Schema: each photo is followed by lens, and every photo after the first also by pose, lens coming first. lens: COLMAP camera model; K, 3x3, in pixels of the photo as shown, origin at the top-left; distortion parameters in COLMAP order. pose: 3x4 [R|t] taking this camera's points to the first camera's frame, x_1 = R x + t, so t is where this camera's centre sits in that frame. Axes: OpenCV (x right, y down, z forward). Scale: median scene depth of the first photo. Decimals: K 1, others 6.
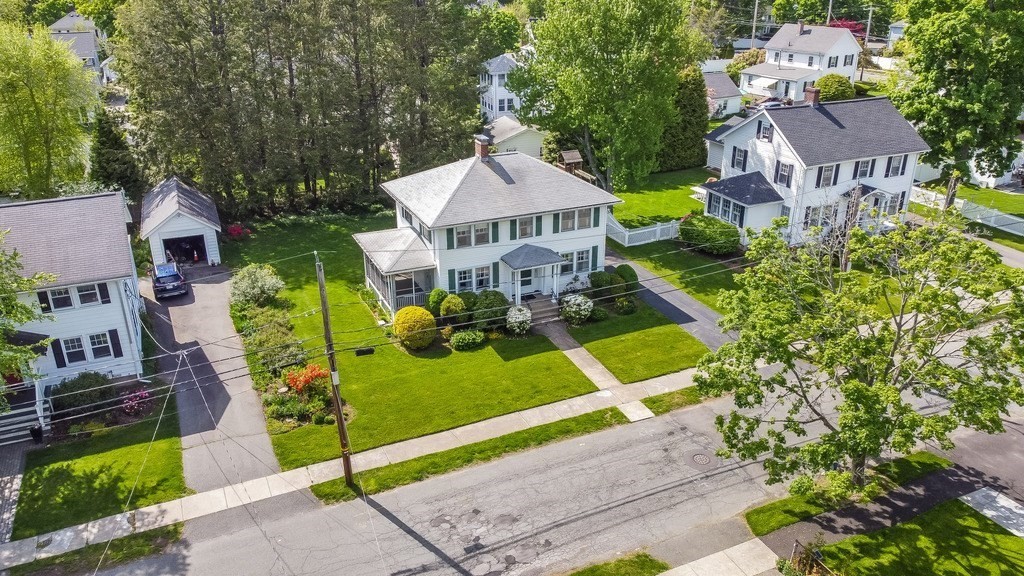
lens RADIAL K [[779.0, 0, 508.6], [0, 779.0, 285.0], [0, 0, 1]] dist [0.008744, 0.000851]
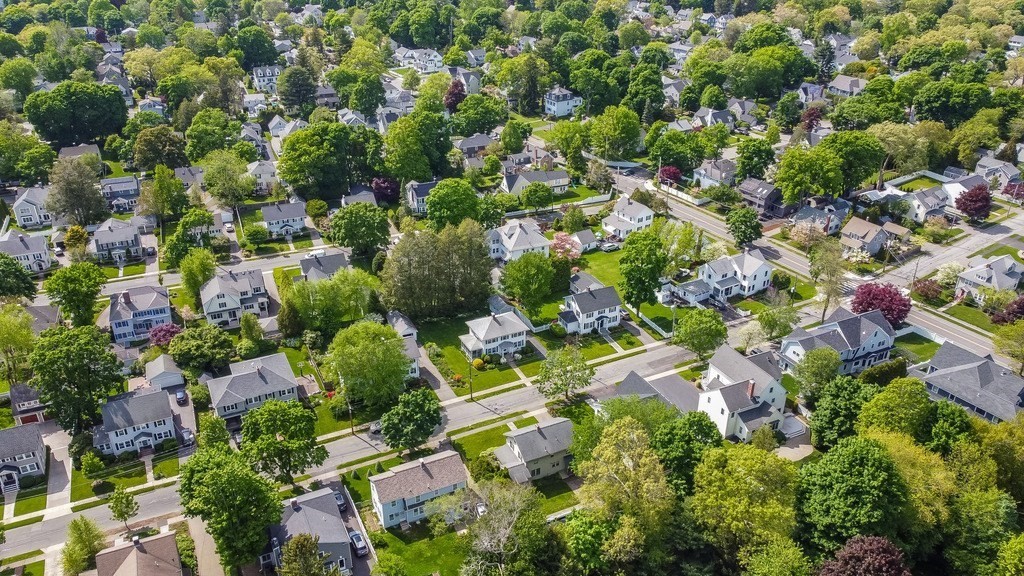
lens RADIAL K [[779.0, 0, 513.9], [0, 779.0, 290.0], [0, 0, 1]] dist [0.008744, 0.000851]
pose [[0.999298, -0.007101, 0.036787, -0.079208], [0.004277, 0.997076, 0.076296, -0.649073], [-0.037222, -0.076085, 0.996406, -3.094778]]
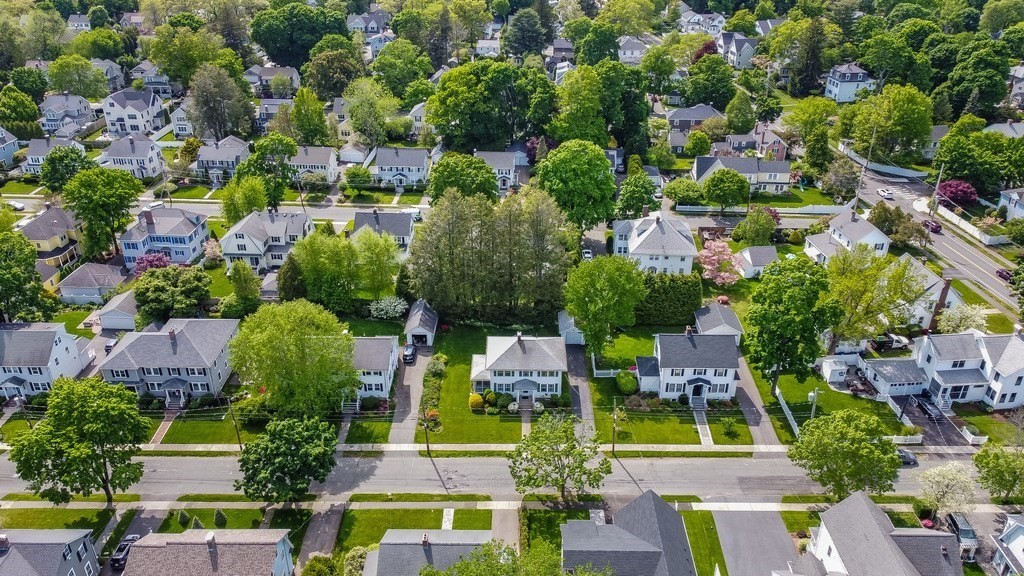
lens RADIAL K [[779.0, 0, 511.0], [0, 779.0, 288.6], [0, 0, 1]] dist [0.008744, 0.000851]
pose [[0.909668, 0.201718, -0.363062, 0.906640], [-0.170825, 0.978492, 0.115642, -0.673657], [0.378580, -0.043176, 0.924561, -1.486268]]
